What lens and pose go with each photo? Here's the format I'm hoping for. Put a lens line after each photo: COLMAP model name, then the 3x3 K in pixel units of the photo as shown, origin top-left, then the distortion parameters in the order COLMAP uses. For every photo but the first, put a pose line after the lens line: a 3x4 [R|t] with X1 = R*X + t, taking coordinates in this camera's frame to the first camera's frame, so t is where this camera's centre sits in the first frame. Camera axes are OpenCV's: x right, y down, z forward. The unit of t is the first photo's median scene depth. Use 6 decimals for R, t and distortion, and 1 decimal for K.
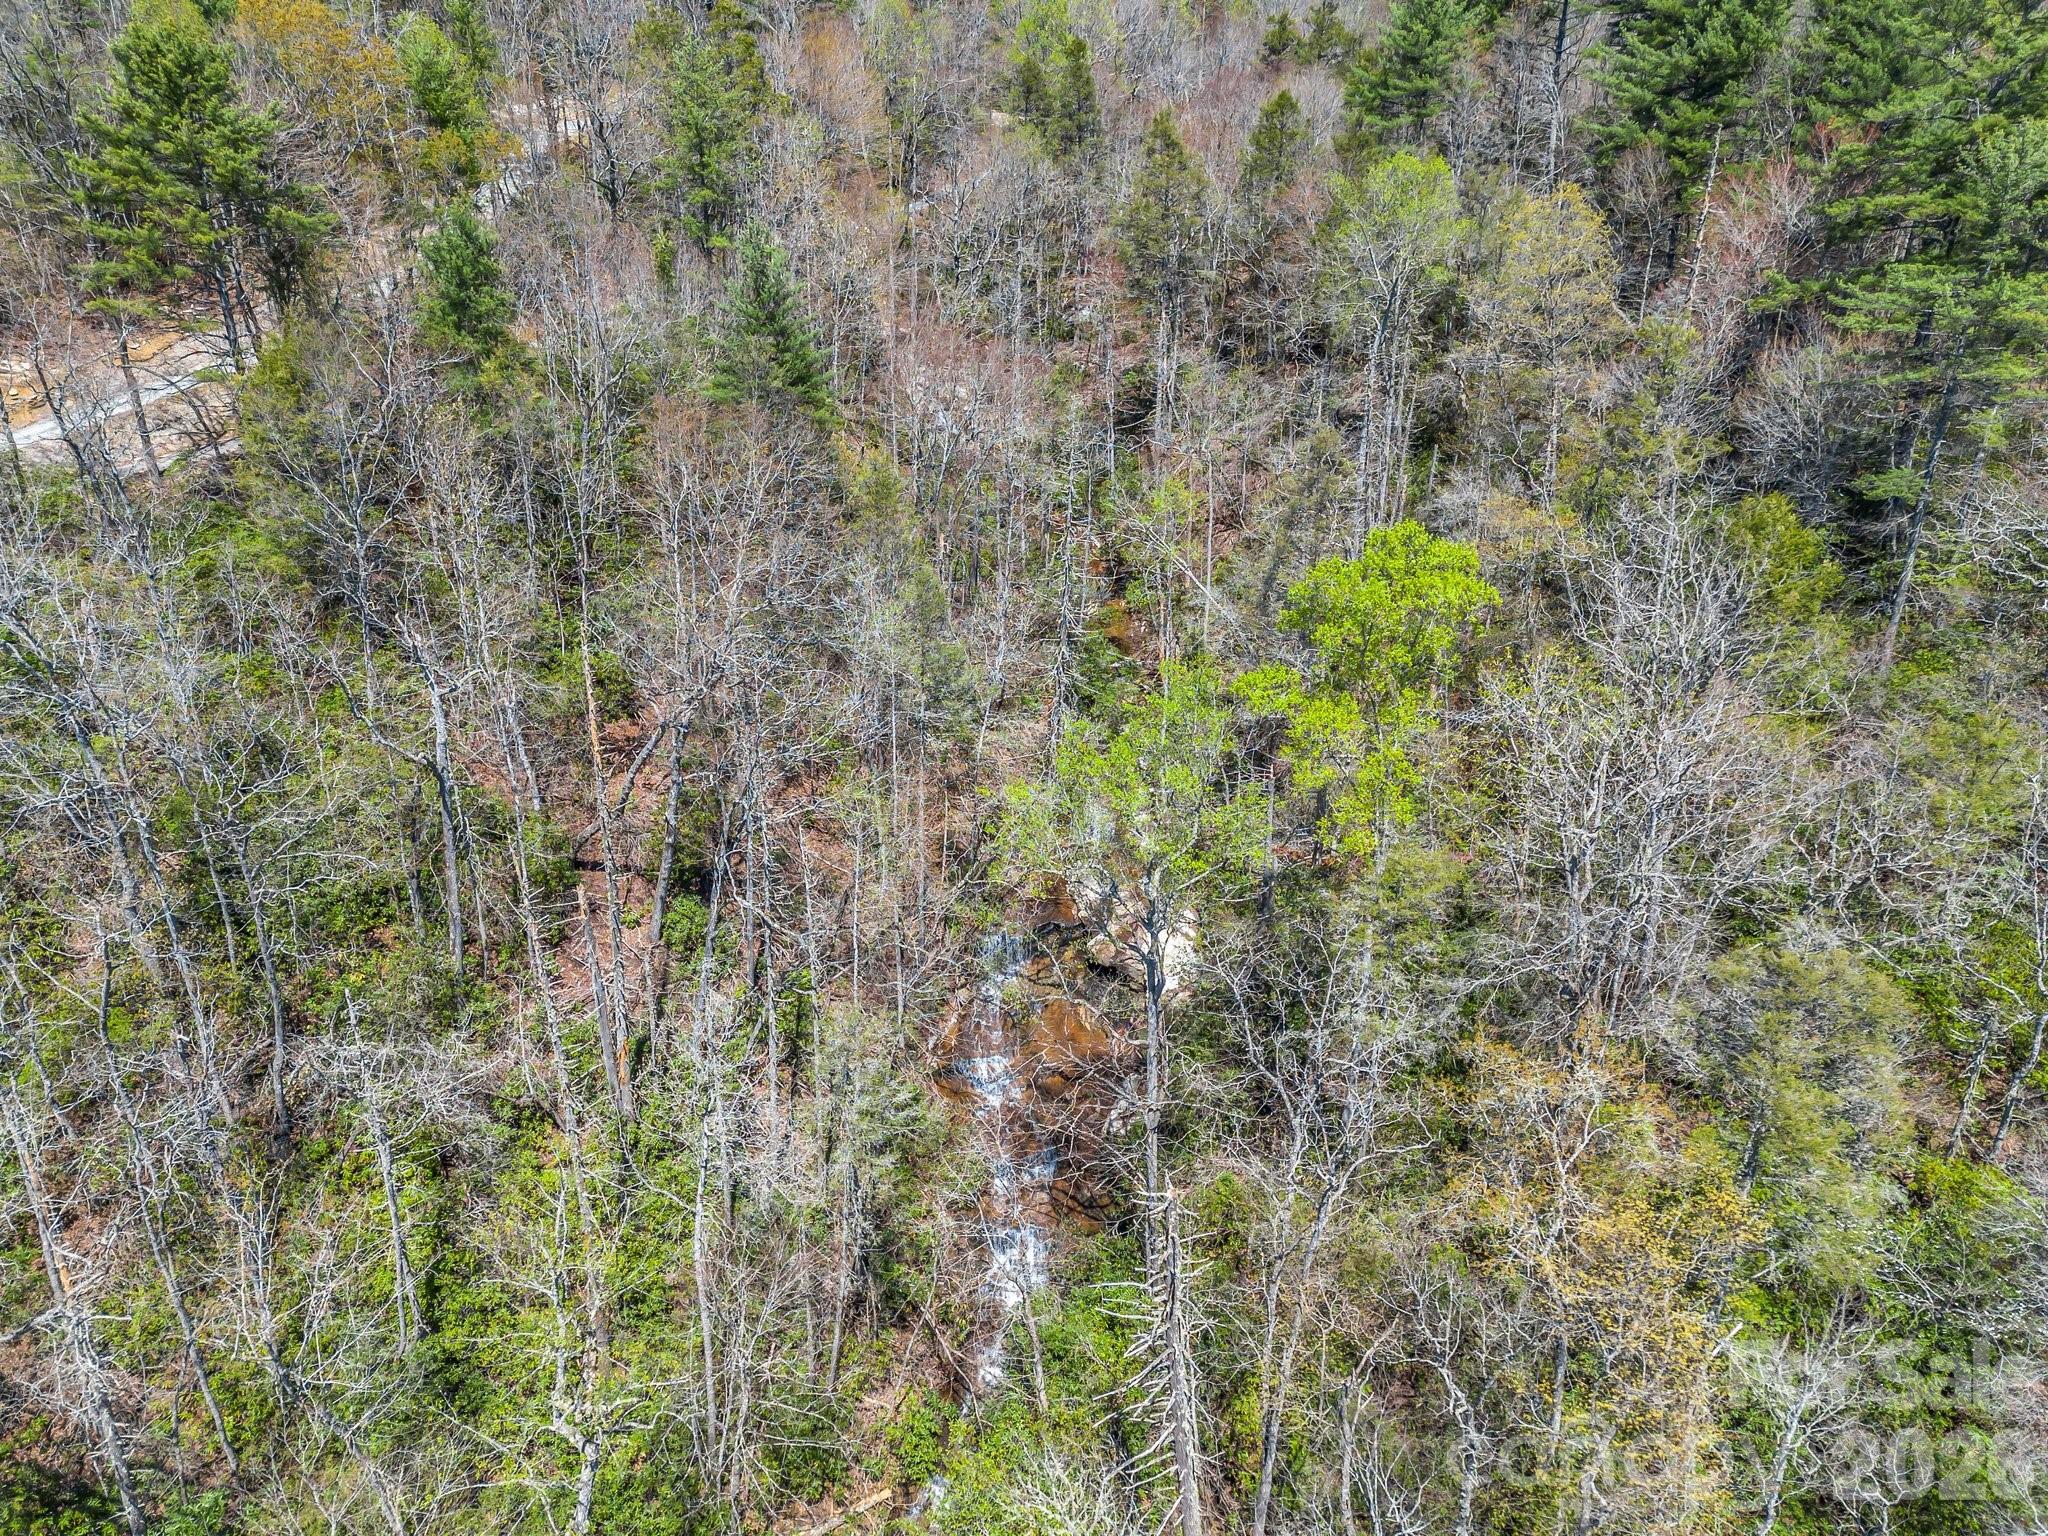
lens RADIAL K [[1449.5, 0, 1028.5], [0, 1449.5, 773.1], [0, 0, 1]] dist [0.059161, -0.049222]
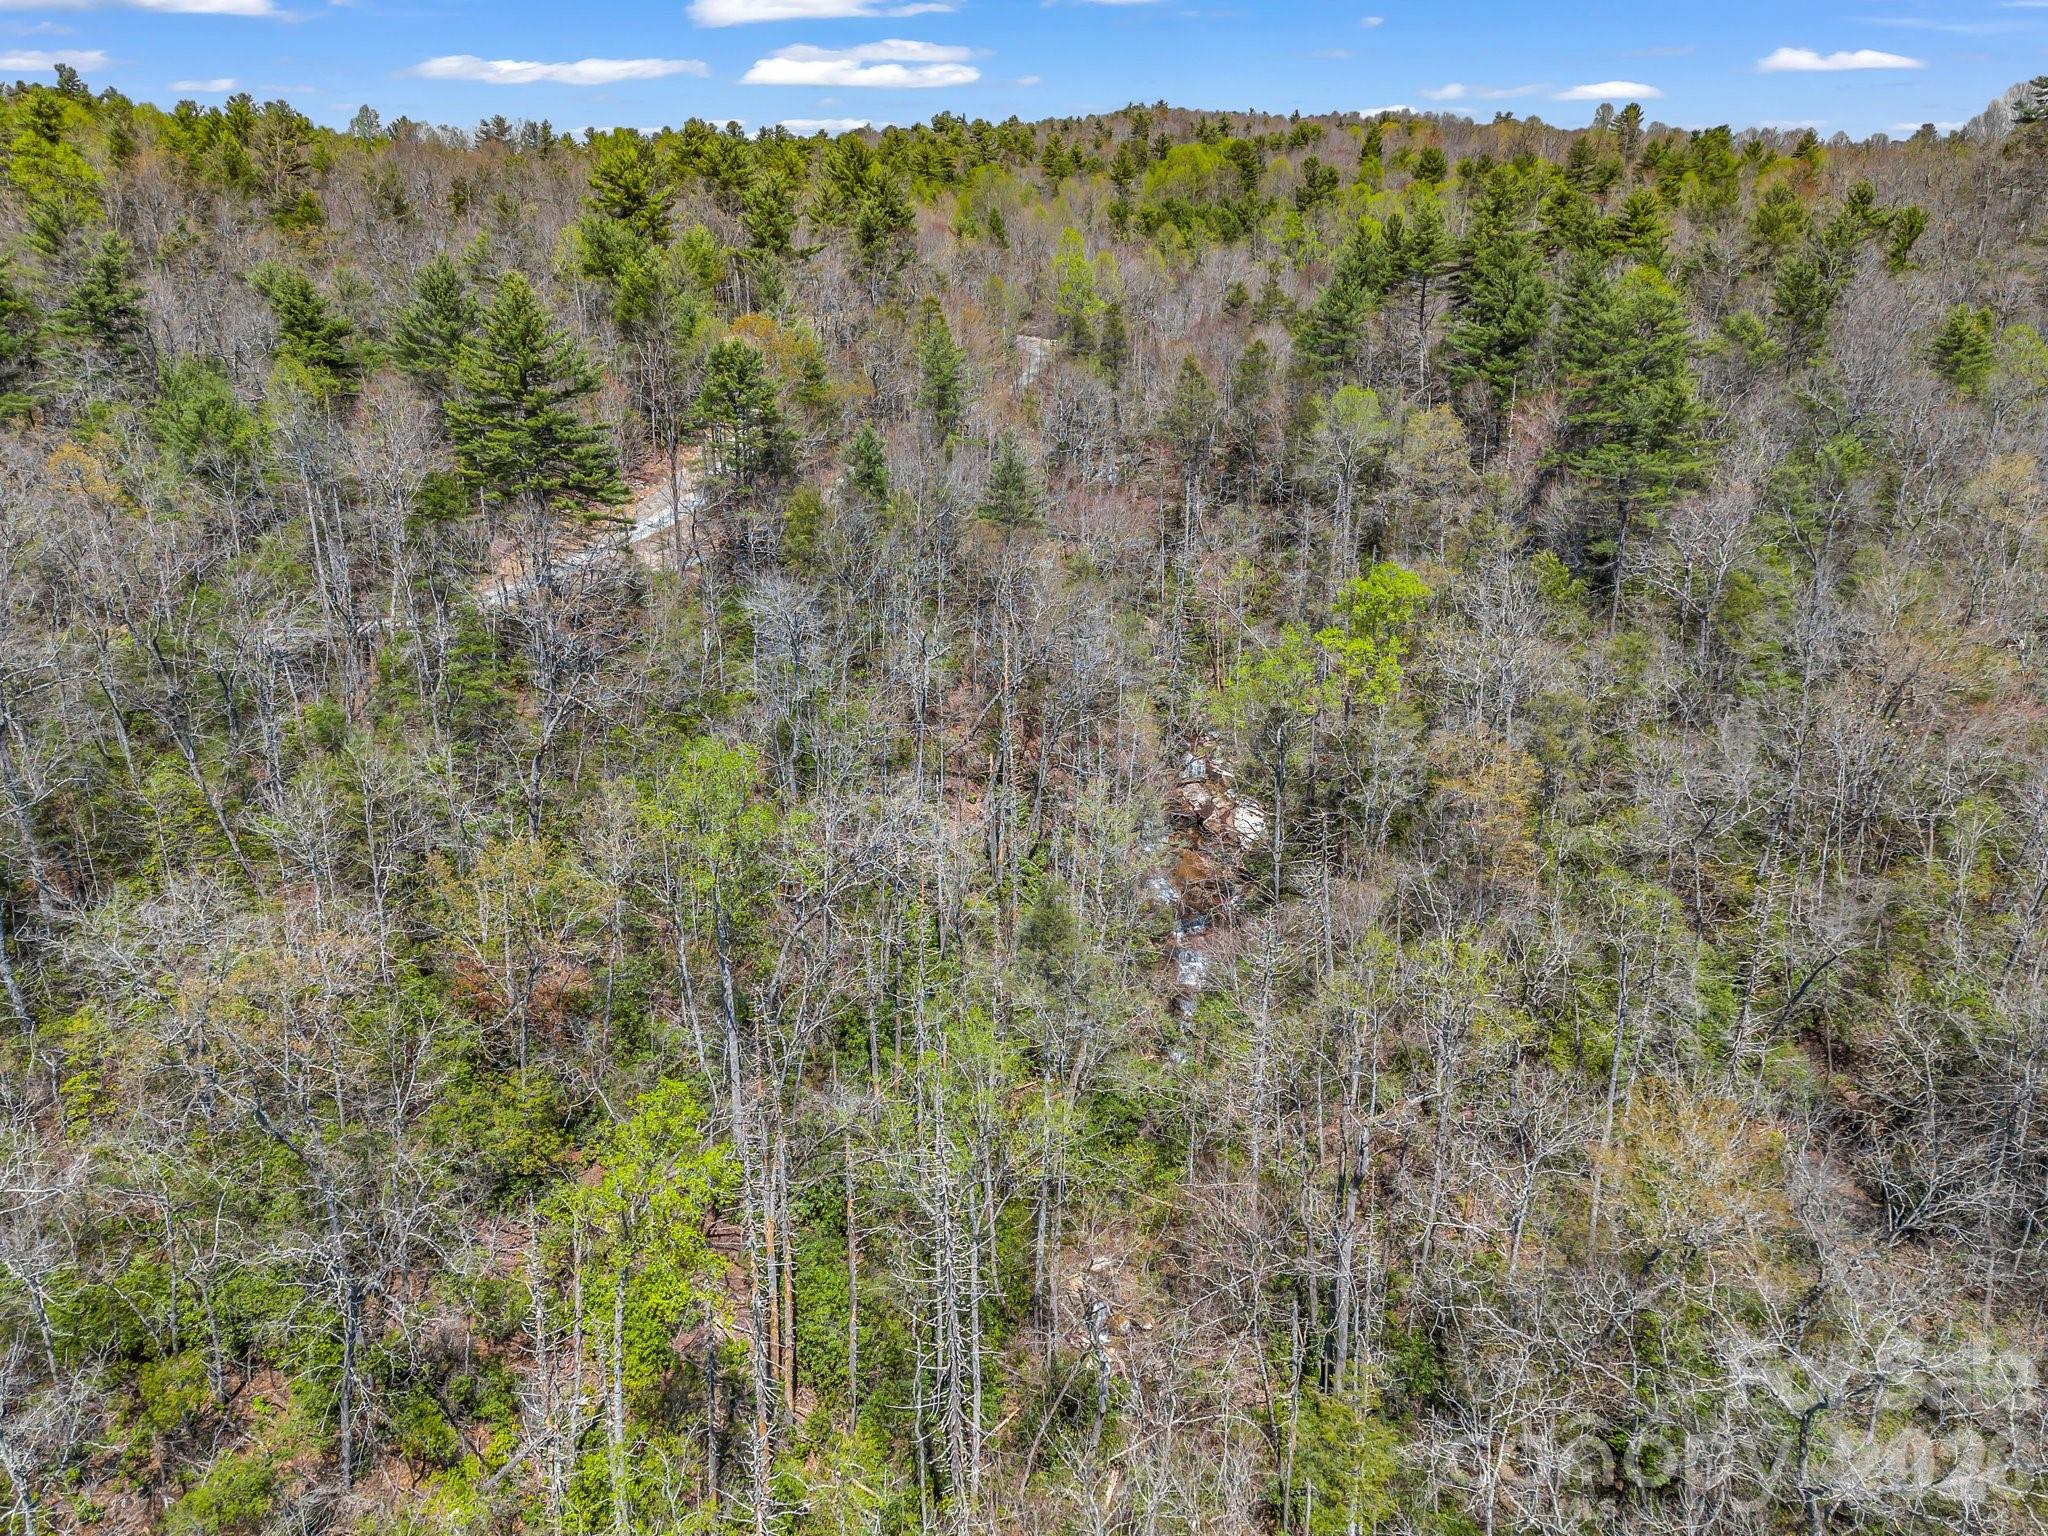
lens RADIAL K [[1449.5, 0, 1028.5], [0, 1449.5, 773.1], [0, 0, 1]] dist [0.059161, -0.049222]
pose [[0.996066, -0.031975, 0.082642, -0.293697], [0.040344, 0.994000, -0.101667, 0.212422], [-0.078896, 0.104601, 0.991380, -0.682652]]
